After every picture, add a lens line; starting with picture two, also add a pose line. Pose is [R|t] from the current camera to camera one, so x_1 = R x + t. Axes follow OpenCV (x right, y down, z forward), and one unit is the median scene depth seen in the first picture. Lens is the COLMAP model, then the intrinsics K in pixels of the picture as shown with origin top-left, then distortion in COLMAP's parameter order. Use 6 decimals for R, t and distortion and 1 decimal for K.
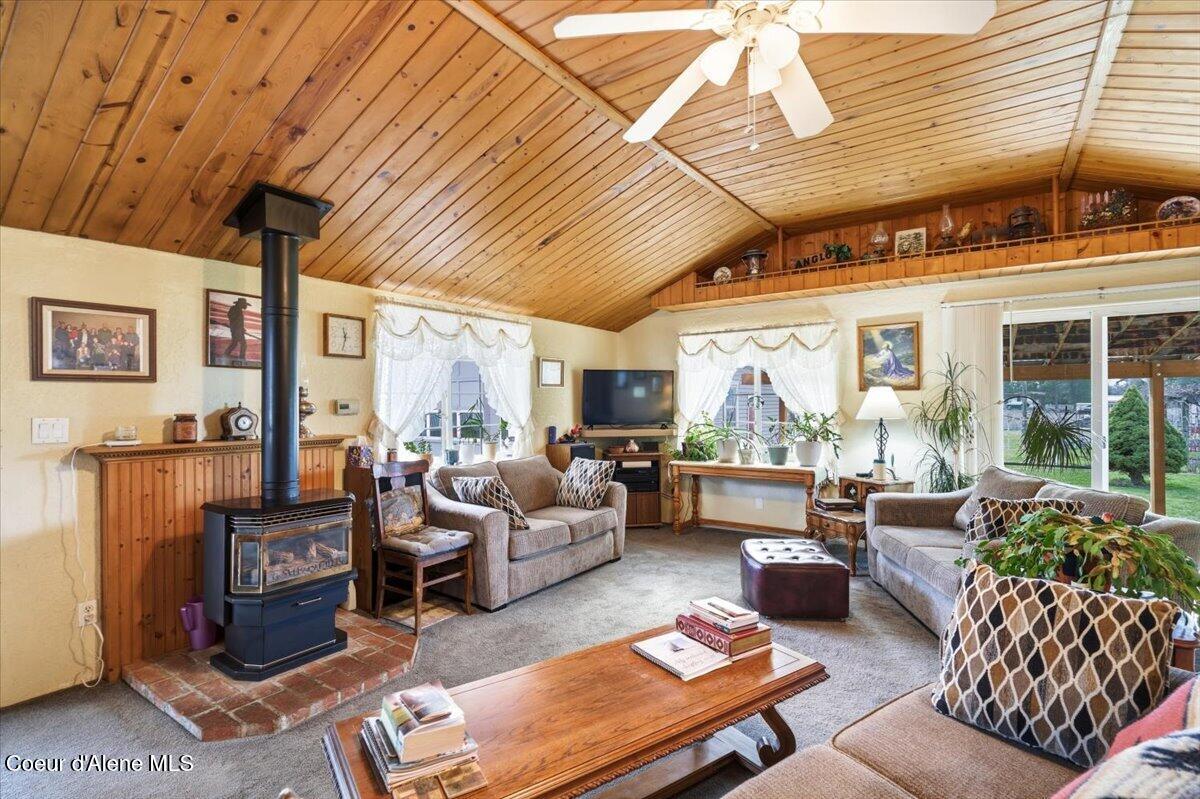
lens RADIAL K [[556.3, 0, 600.0], [0, 556.3, 399.5], [0, 0, 1]] dist [-0.001595, 0.000163]
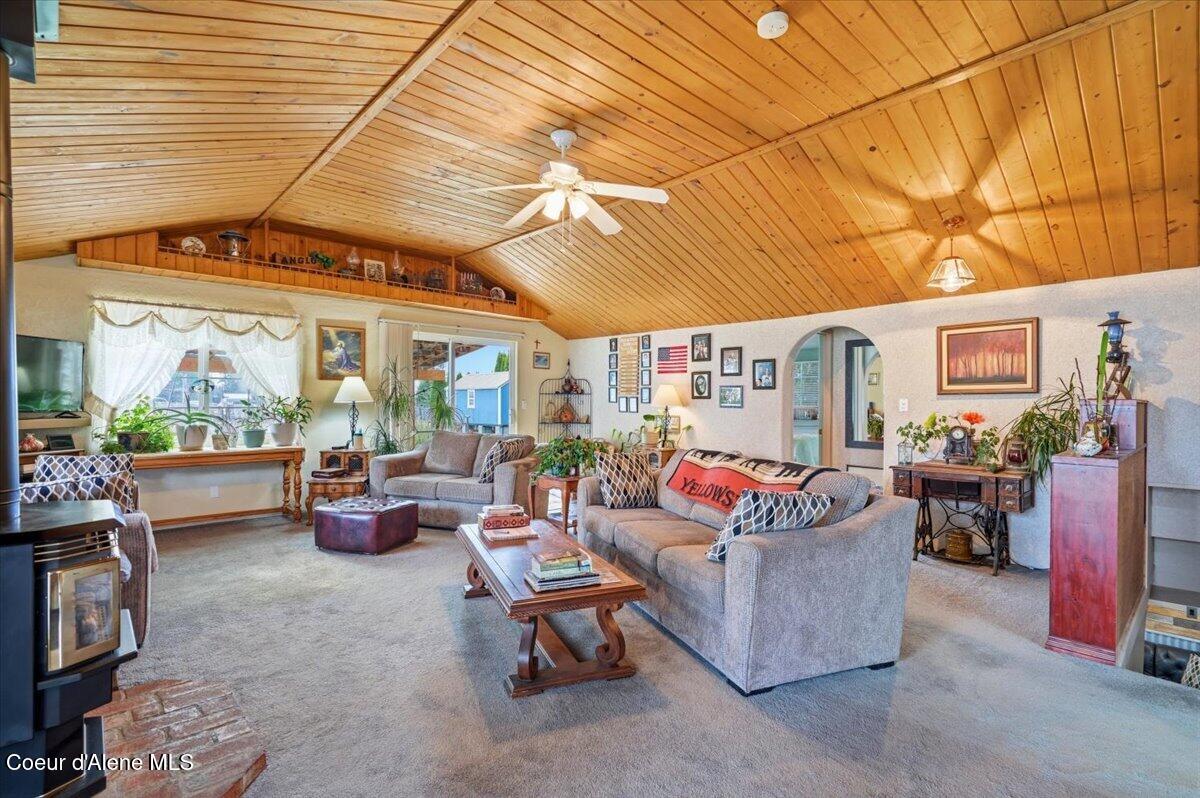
lens RADIAL K [[556.3, 0, 600.0], [0, 556.3, 399.0], [0, 0, 1]] dist [-0.001595, 0.000163]
pose [[0.221429, 0.013279, 0.975086, -0.570969], [-0.015534, 0.999828, -0.010089, 0.029804], [-0.975053, -0.012913, 0.221597, 0.155922]]
